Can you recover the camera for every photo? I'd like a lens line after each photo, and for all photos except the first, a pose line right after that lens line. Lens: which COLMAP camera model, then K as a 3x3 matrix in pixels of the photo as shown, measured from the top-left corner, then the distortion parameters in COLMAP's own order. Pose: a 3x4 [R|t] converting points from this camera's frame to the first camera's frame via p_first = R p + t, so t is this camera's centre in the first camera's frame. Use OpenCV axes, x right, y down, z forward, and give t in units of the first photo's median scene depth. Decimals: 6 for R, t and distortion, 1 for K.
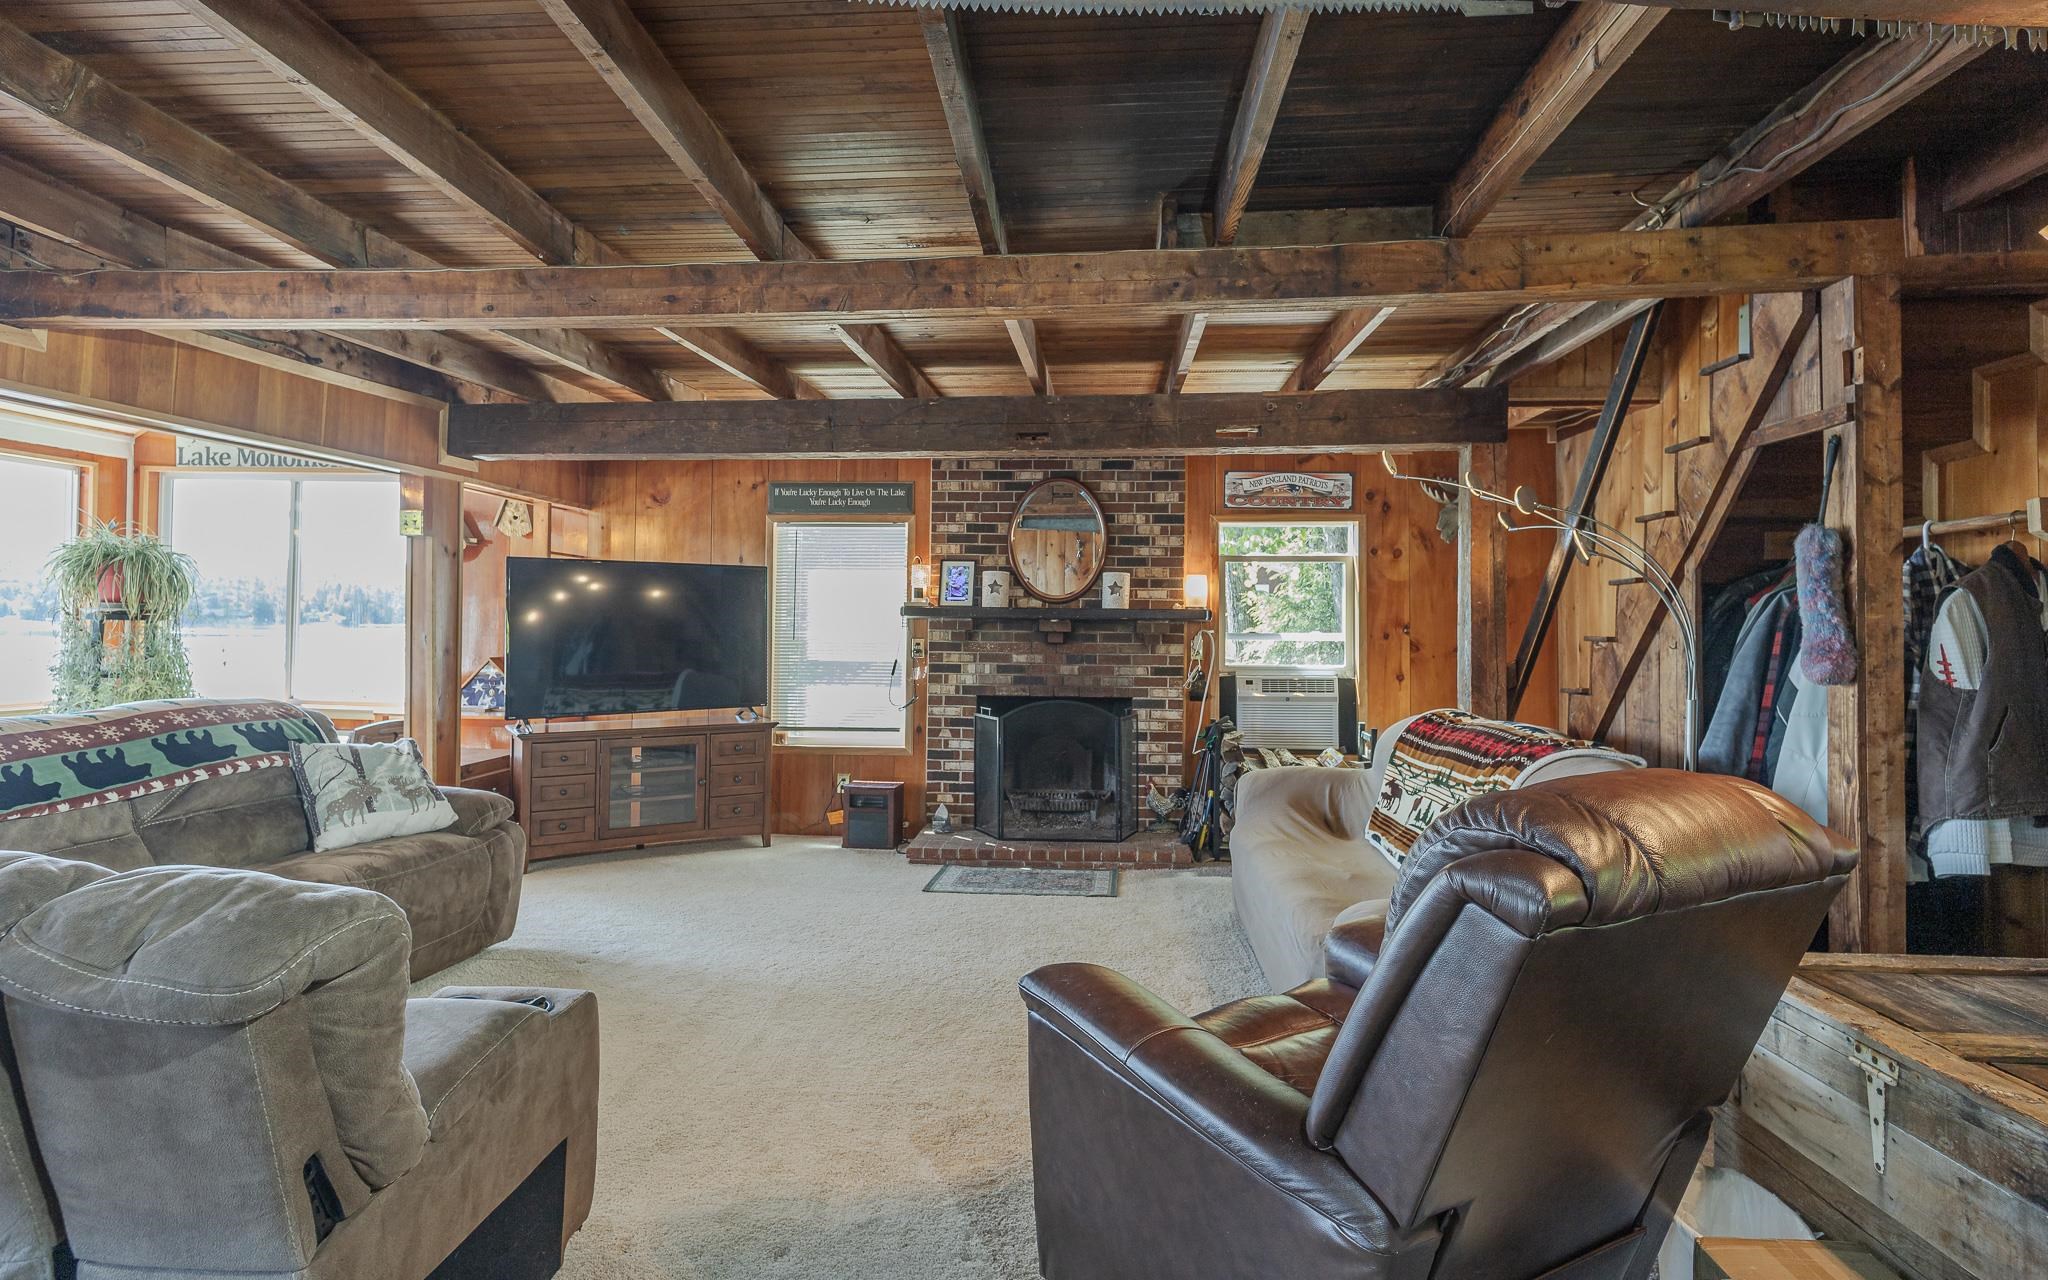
lens RADIAL K [[1098.2, 0, 1000.5], [0, 1098.2, 603.2], [0, 0, 1]] dist [0.002186, -0.001339]
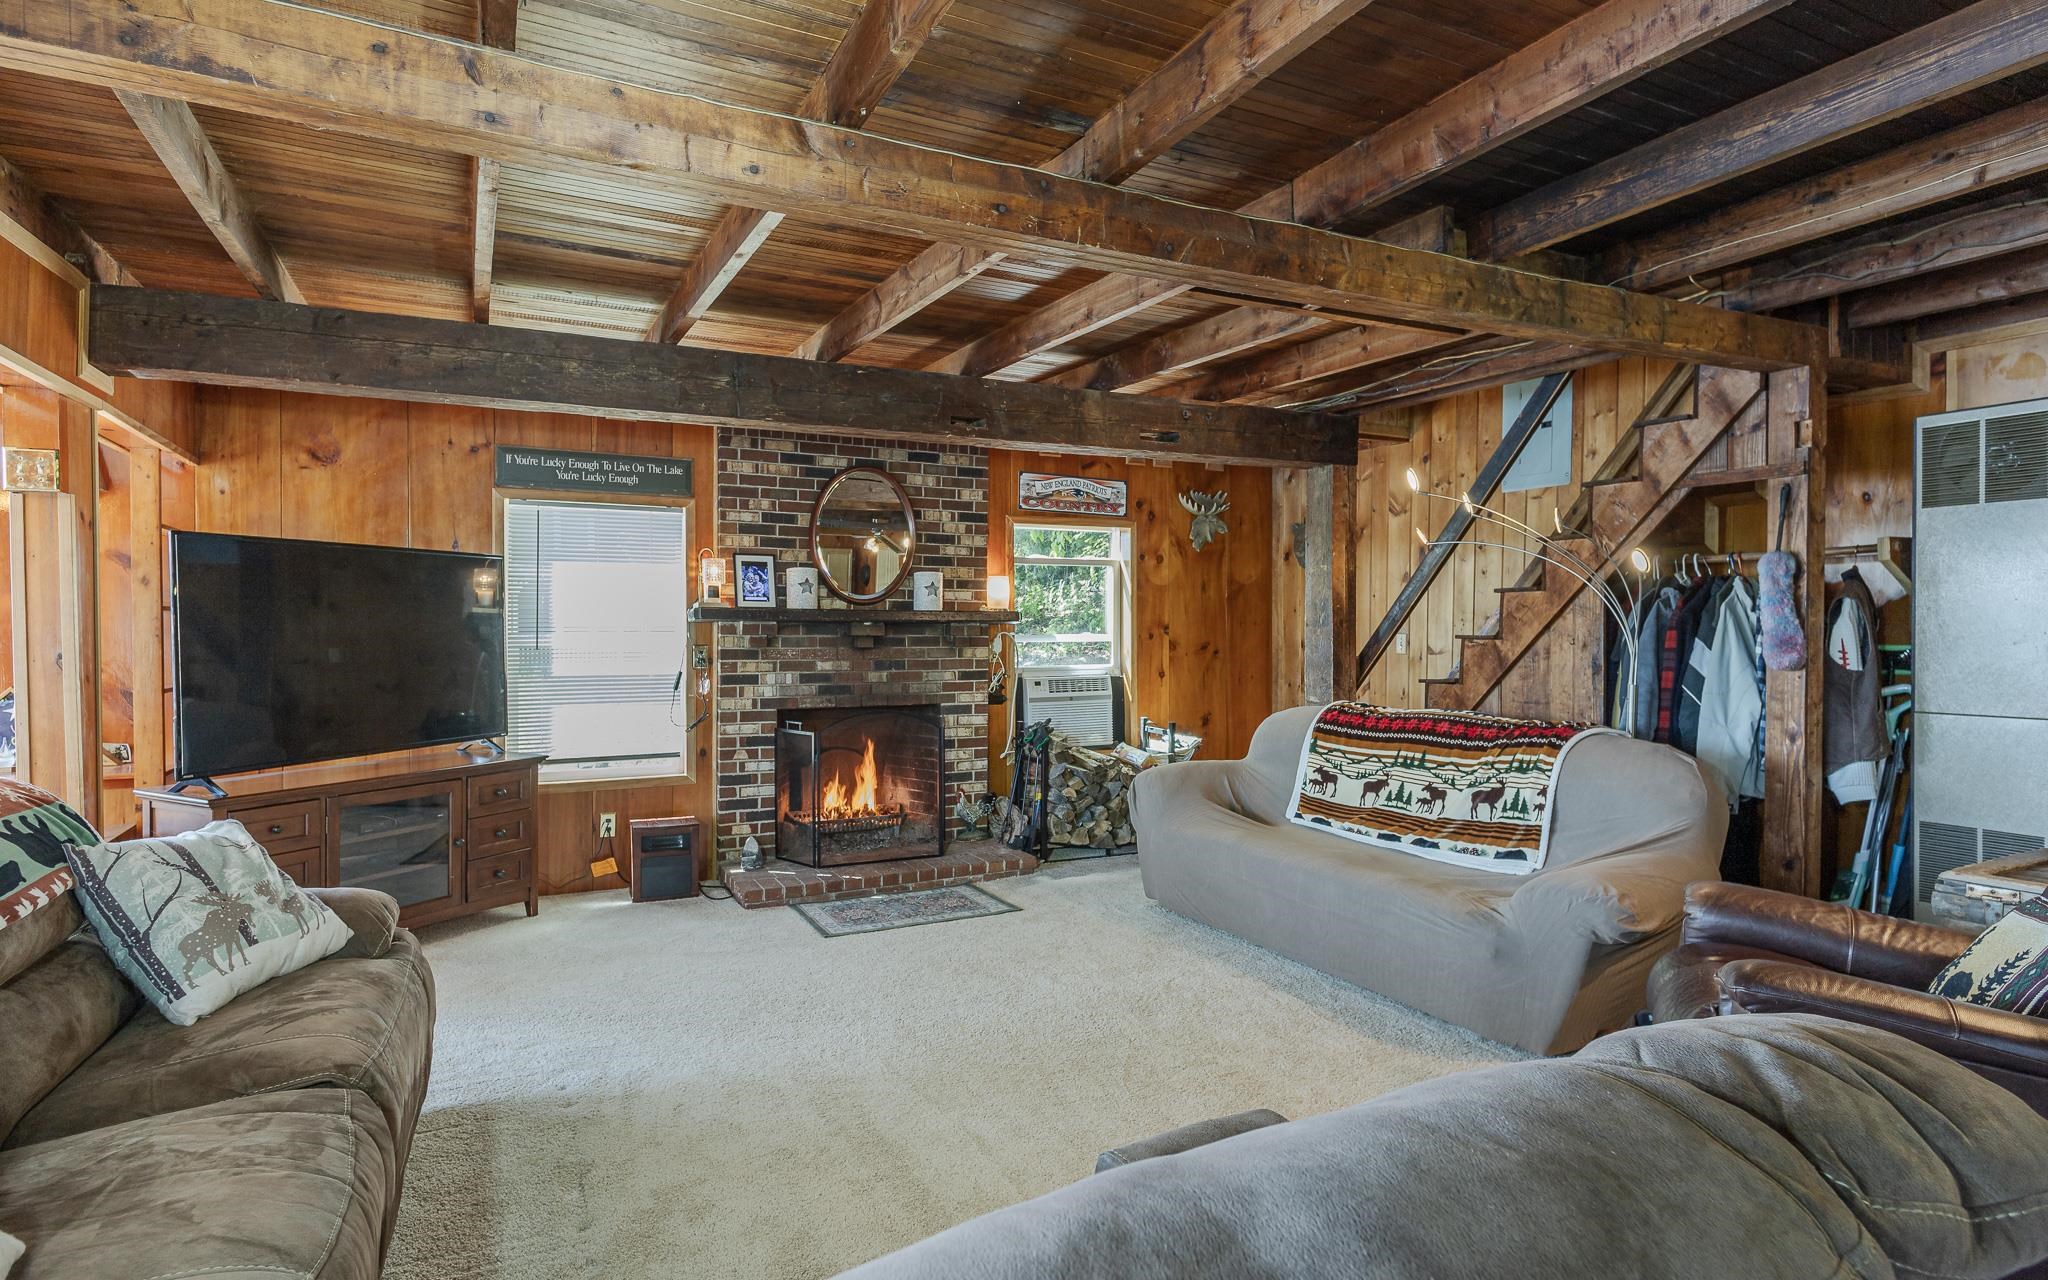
lens RADIAL K [[1098.2, 0, 1030.7], [0, 1098.2, 641.4], [0, 0, 1]] dist [0.002186, -0.001339]
pose [[0.845235, -0.014386, 0.534201, -0.322594], [-0.004426, 0.999415, 0.033917, -0.000880], [-0.534376, -0.031033, 0.844677, 0.154623]]
